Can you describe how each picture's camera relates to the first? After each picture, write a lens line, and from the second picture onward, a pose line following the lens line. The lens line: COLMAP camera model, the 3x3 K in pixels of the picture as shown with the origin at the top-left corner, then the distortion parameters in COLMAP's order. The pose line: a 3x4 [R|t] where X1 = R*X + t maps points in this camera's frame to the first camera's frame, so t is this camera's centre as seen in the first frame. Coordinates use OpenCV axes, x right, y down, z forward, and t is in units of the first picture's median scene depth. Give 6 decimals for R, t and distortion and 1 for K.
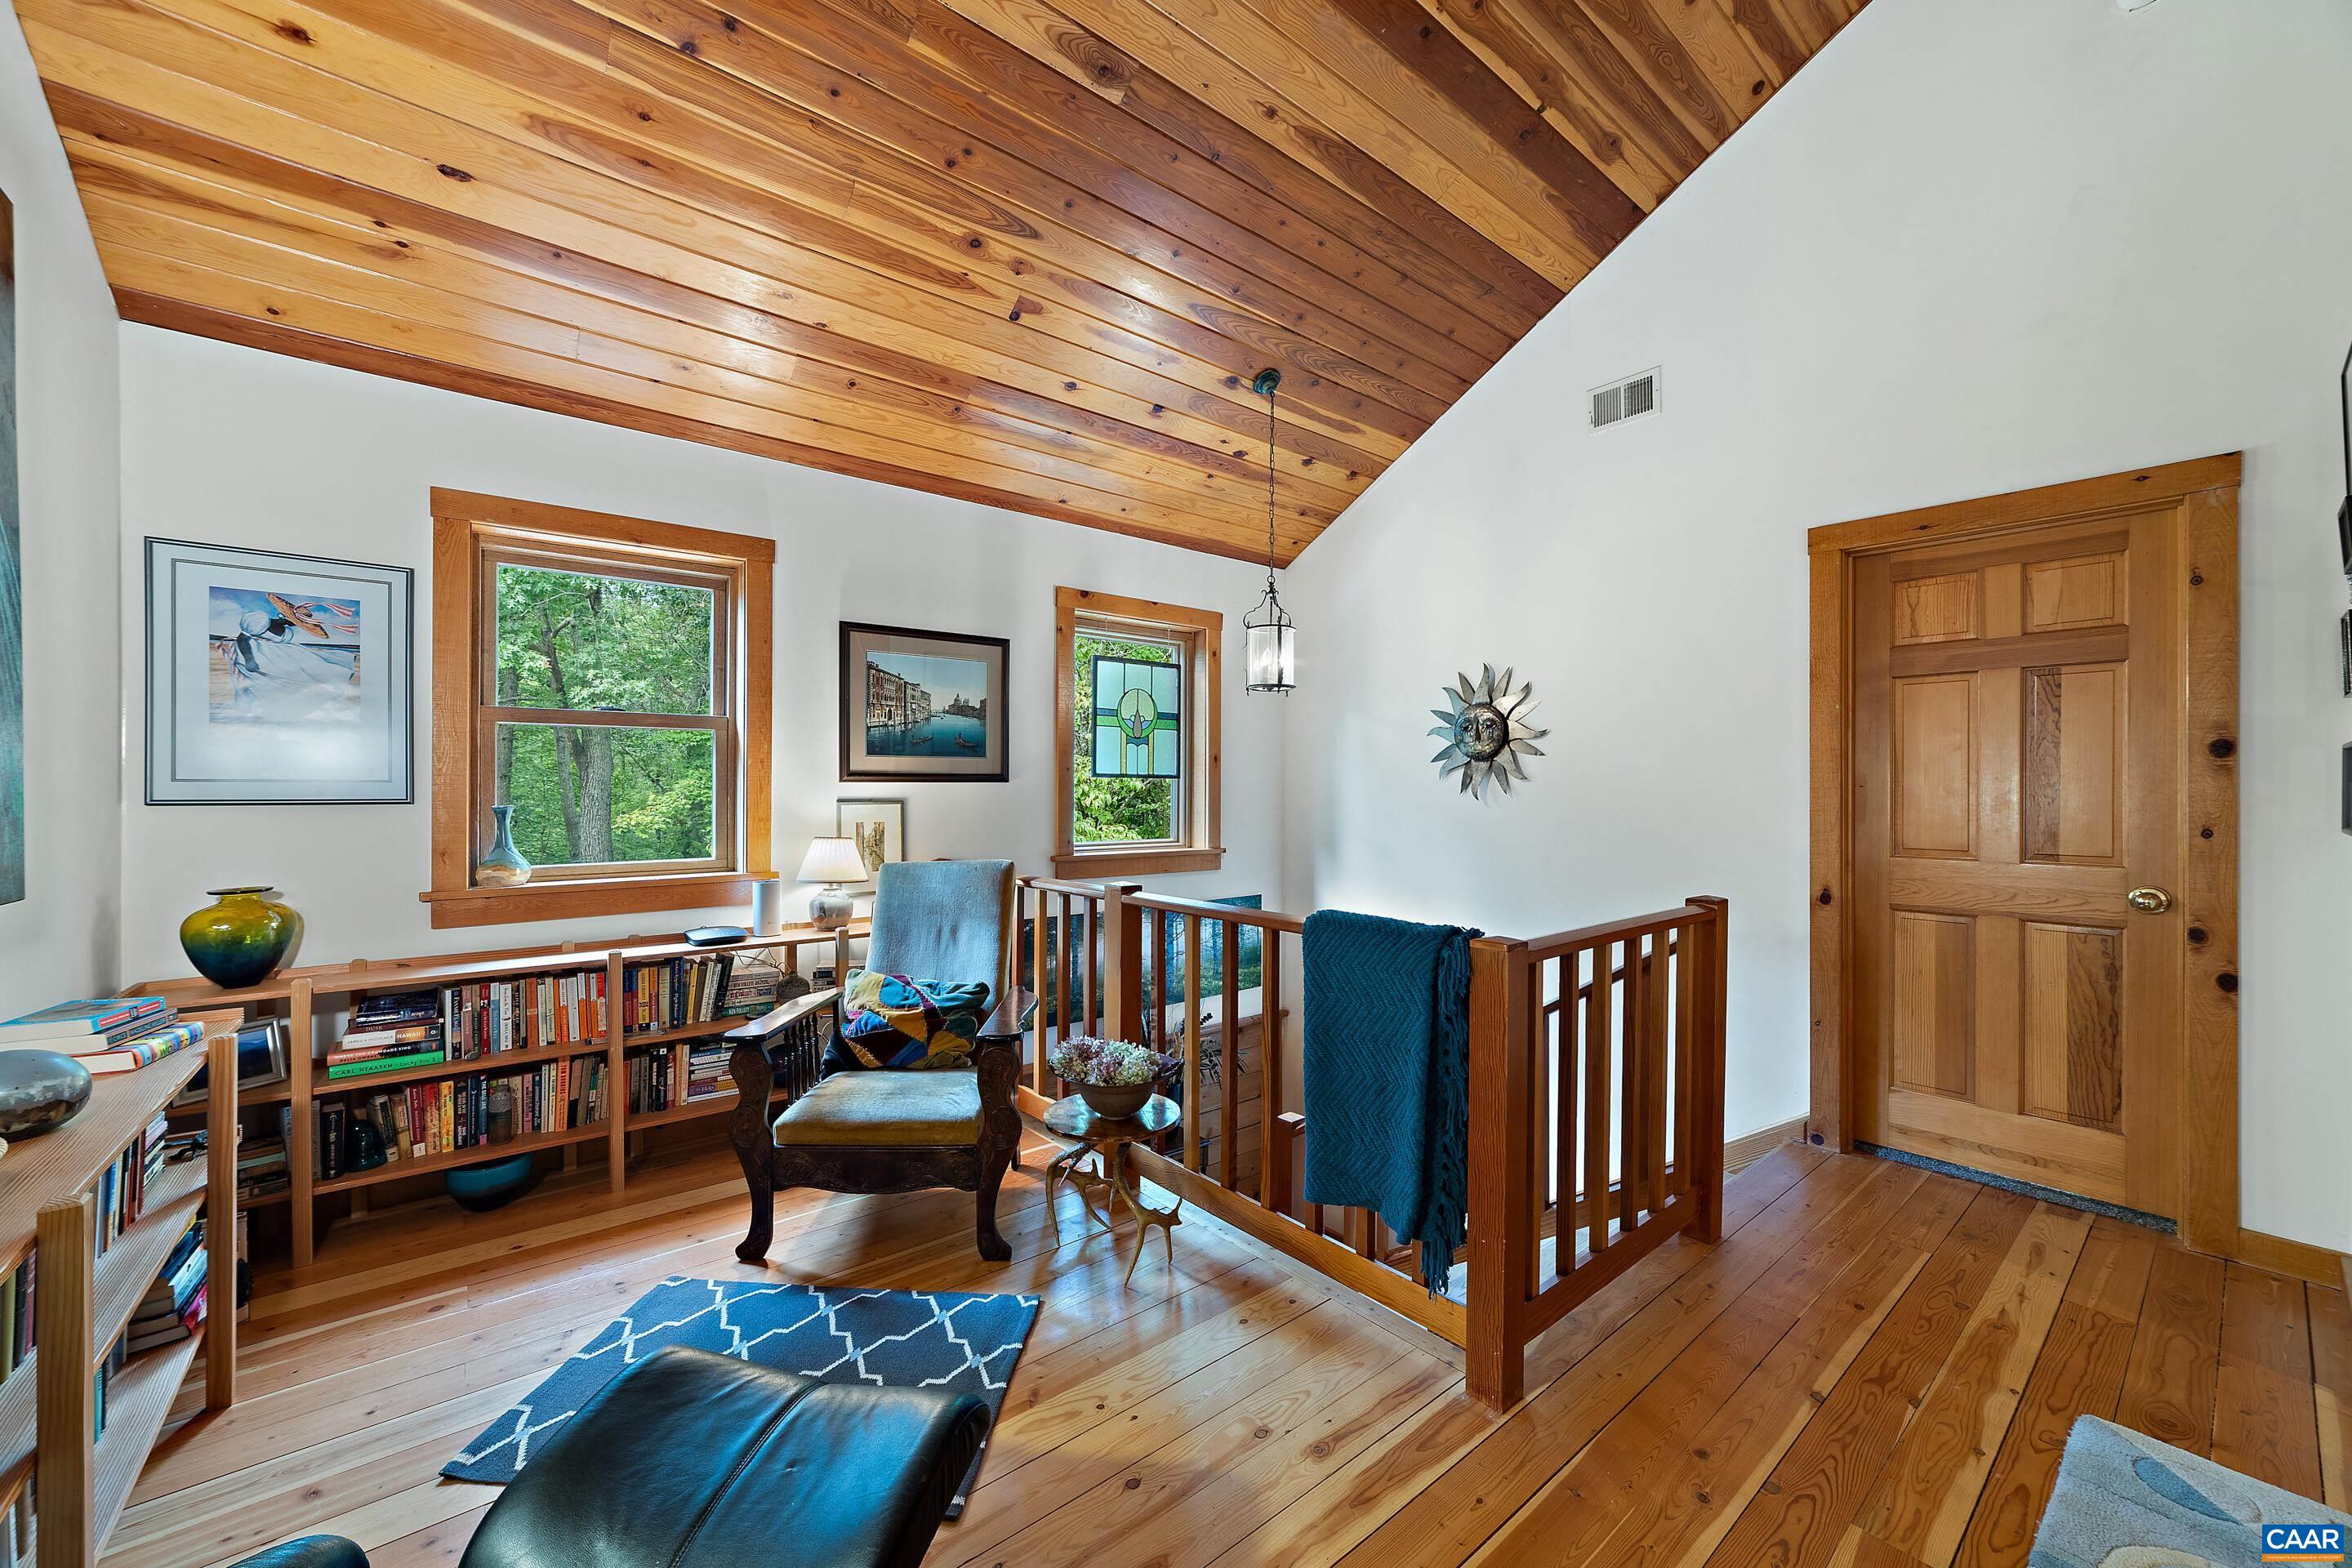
lens RADIAL K [[913.4, 0, 1161.5], [0, 913.4, 793.1], [0, 0, 1]] dist [-0.006266, 0.002262]
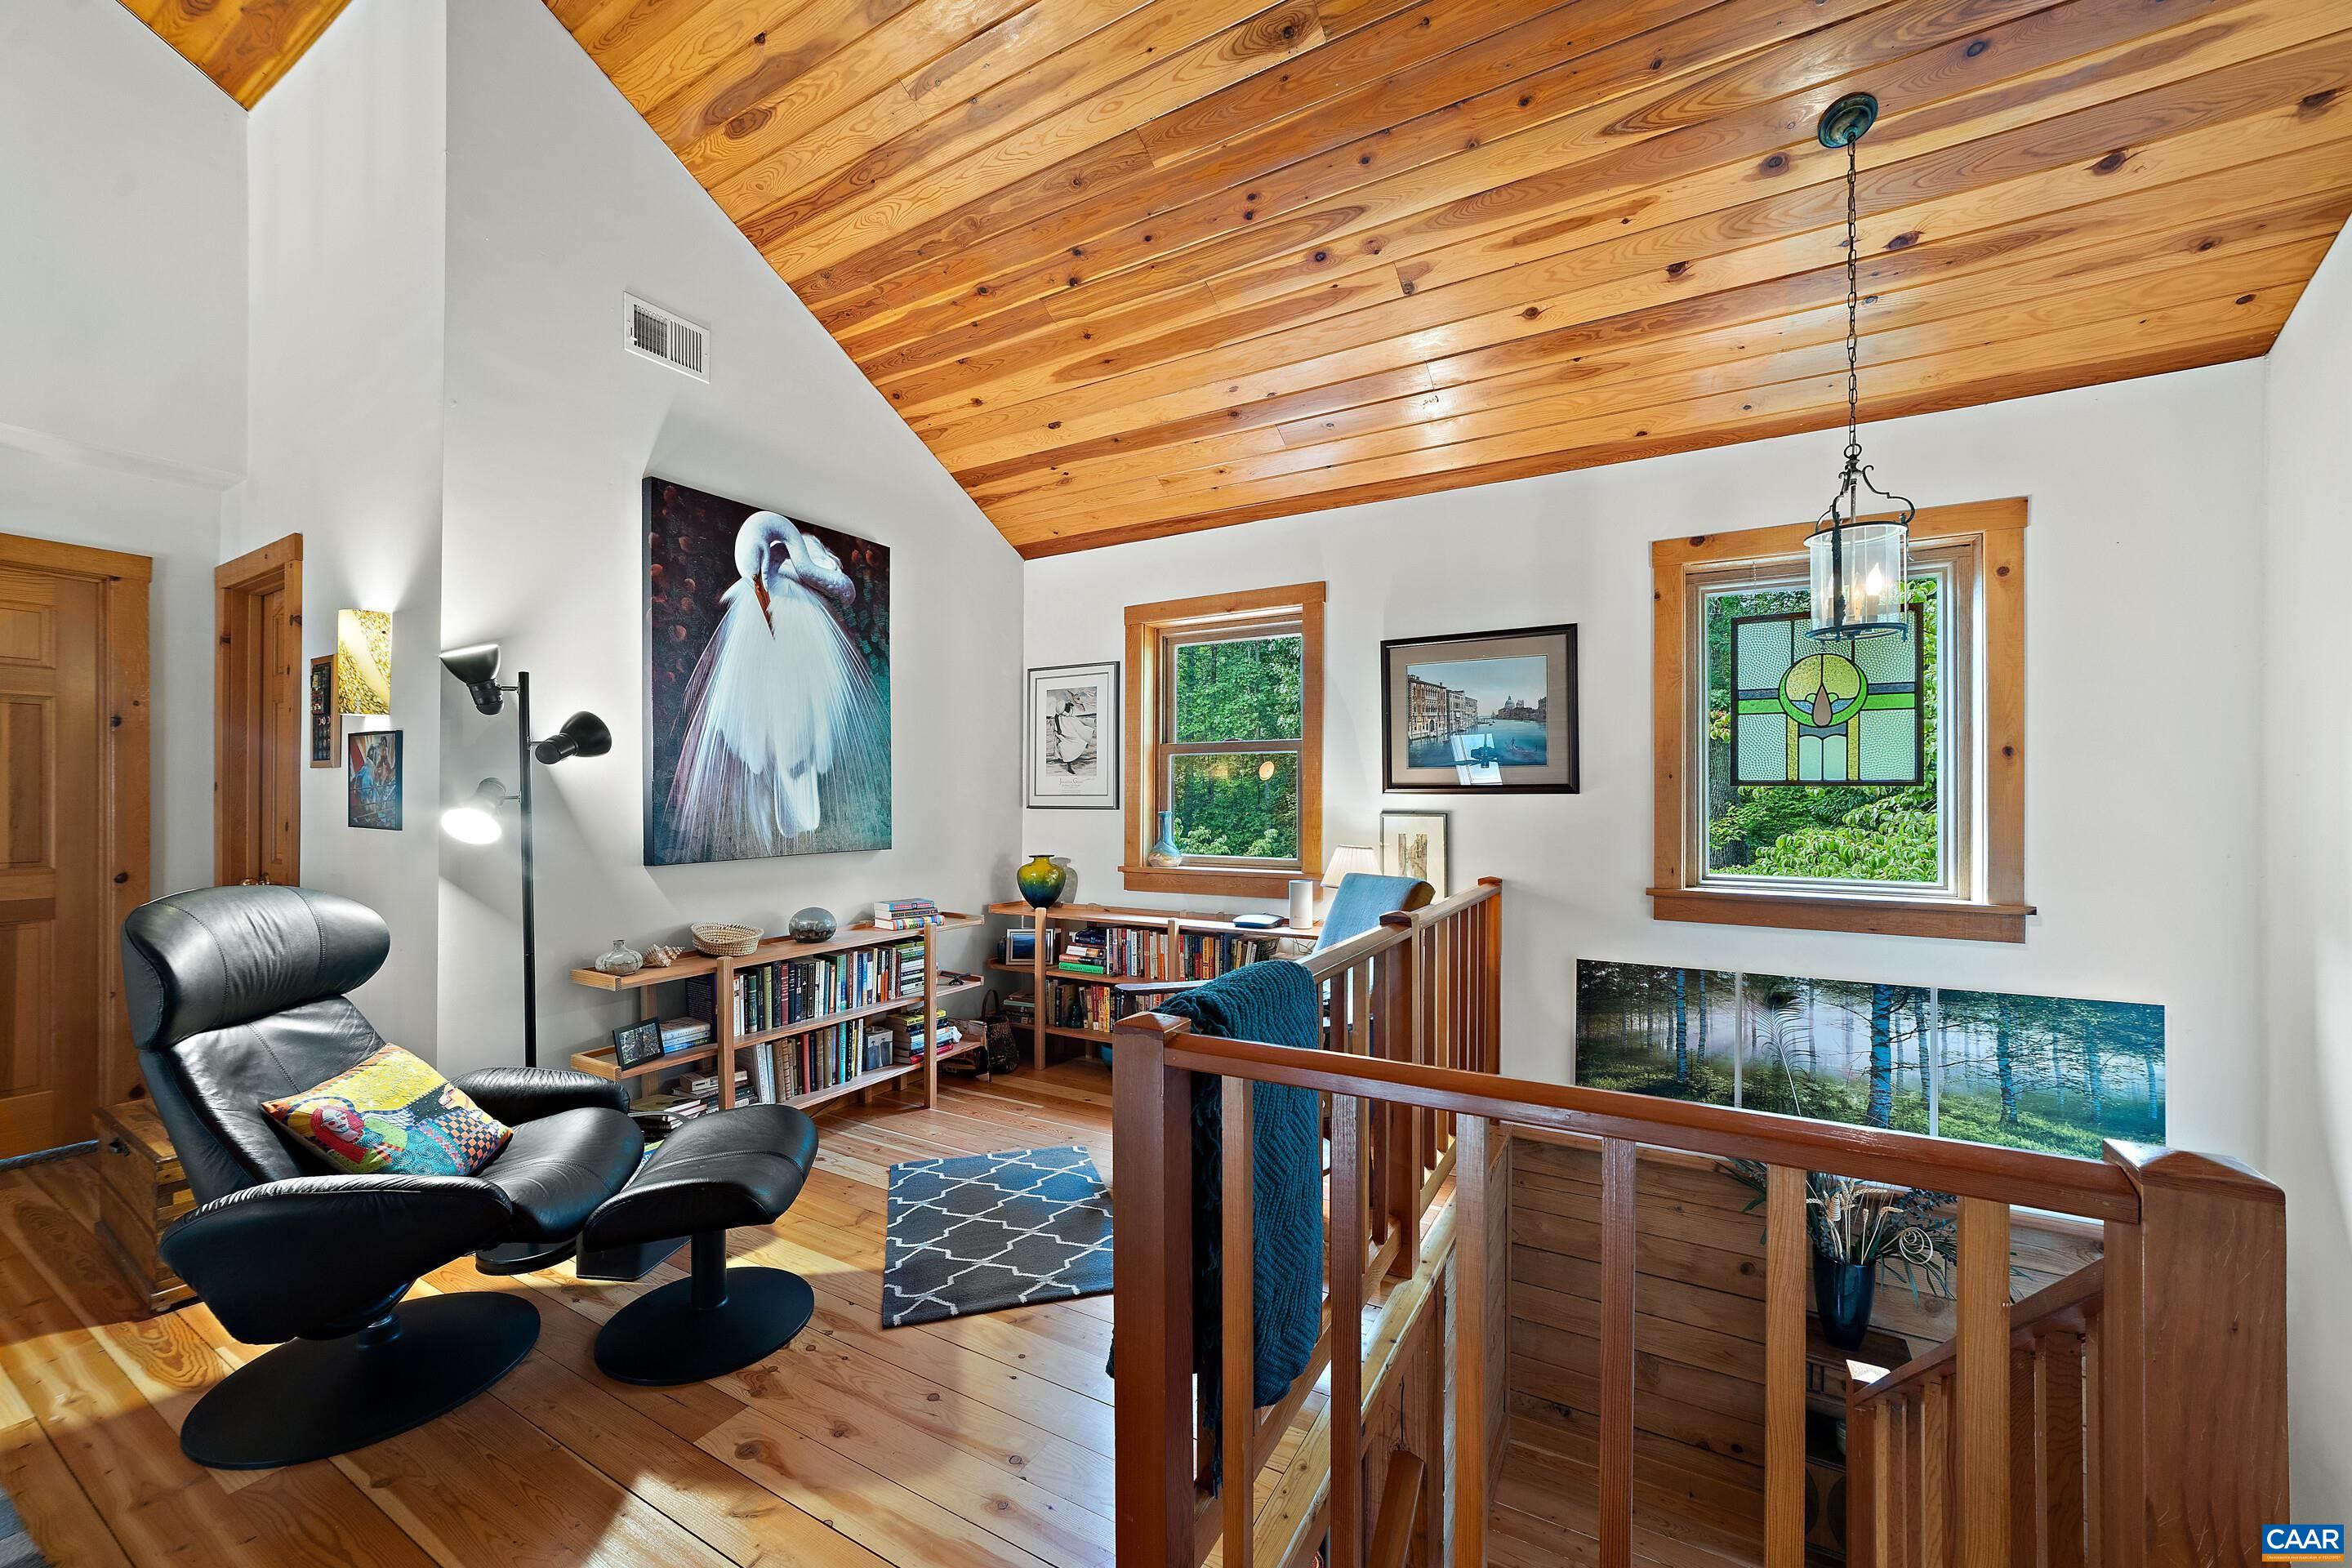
lens RADIAL K [[913.4, 0, 1163.5], [0, 913.4, 790.6], [0, 0, 1]] dist [-0.006266, 0.002262]
pose [[0.355268, -0.010769, -0.934702, 0.553520], [-0.009077, 0.999847, -0.014969, 0.001396], [0.934720, 0.013802, 0.355116, 0.406648]]
